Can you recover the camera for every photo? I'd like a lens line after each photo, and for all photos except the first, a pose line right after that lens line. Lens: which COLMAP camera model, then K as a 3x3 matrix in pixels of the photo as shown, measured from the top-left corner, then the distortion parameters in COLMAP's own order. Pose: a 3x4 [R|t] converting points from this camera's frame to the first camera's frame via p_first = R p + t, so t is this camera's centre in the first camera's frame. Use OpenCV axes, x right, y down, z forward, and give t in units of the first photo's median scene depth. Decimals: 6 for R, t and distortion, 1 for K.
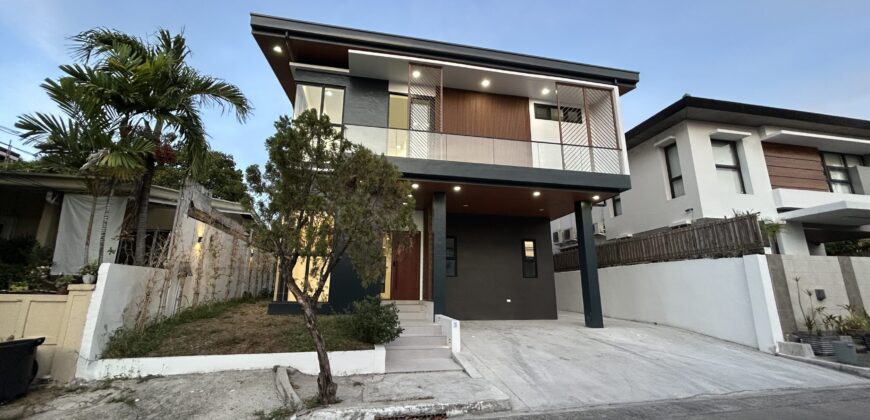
lens RADIAL K [[348.2, 0, 436.6], [0, 348.2, 207.7], [0, 0, 1]] dist [-0.001129, 0.000191]
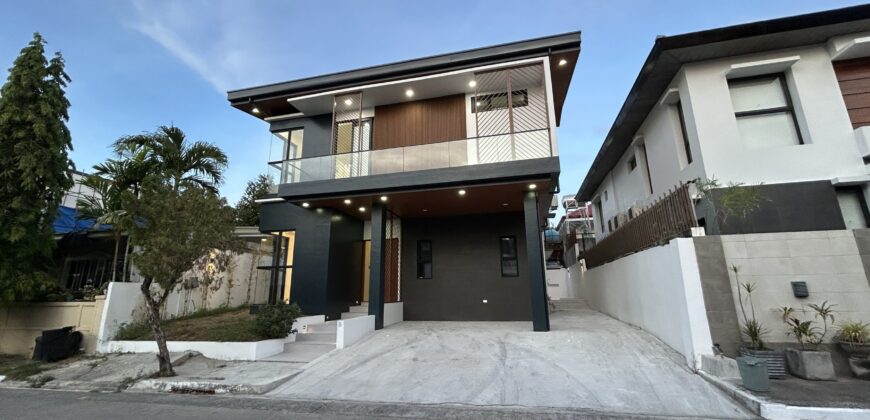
lens RADIAL K [[348.2, 0, 436.6], [0, 348.2, 207.7], [0, 0, 1]] dist [-0.001129, 0.000191]
pose [[0.902742, -0.120870, -0.412853, 0.601991], [0.120297, 0.992357, -0.027490, 0.021007], [0.413020, -0.024849, 0.910383, 0.076663]]
